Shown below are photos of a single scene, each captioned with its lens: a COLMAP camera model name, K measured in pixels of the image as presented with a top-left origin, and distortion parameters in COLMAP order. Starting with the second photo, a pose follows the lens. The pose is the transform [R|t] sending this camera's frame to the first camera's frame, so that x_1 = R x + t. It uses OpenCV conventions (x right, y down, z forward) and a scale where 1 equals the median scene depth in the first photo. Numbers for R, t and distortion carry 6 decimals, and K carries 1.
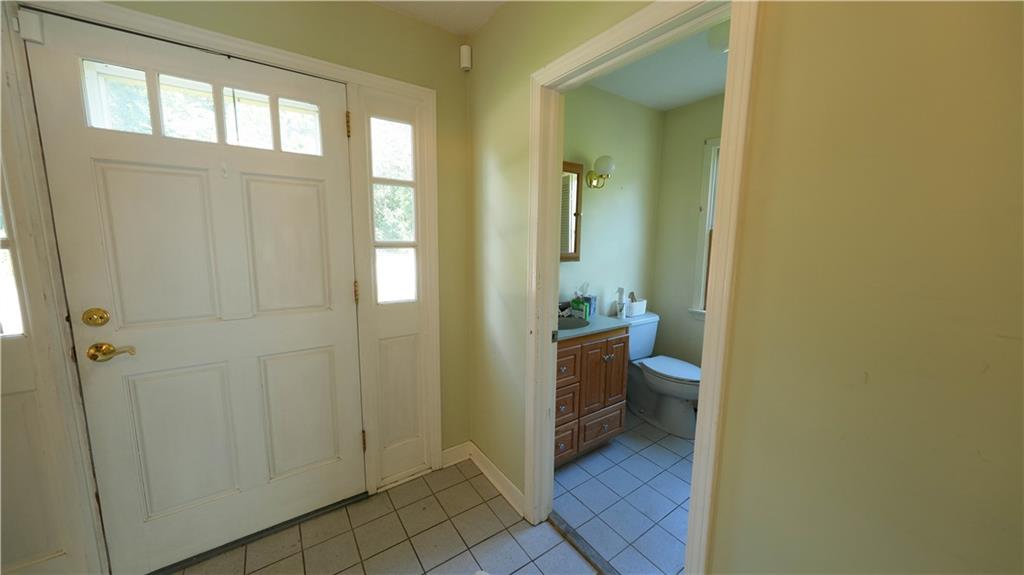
lens RADIAL K [[347.7, 0, 515.6], [0, 347.7, 285.8], [0, 0, 1]] dist [-0.000635, -0.000121]
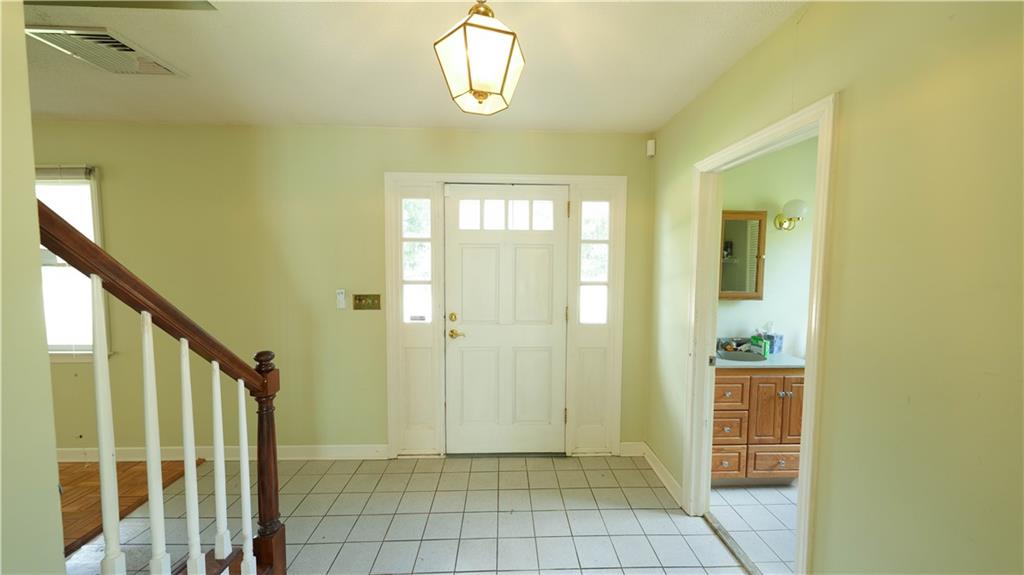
lens RADIAL K [[347.7, 0, 515.6], [0, 347.7, 285.8], [0, 0, 1]] dist [-0.000635, -0.000121]
pose [[0.839884, 0.025439, -0.542169, 0.159838], [-0.069655, 0.995693, -0.061185, 0.002559], [0.538278, 0.089153, 0.838039, -0.373390]]
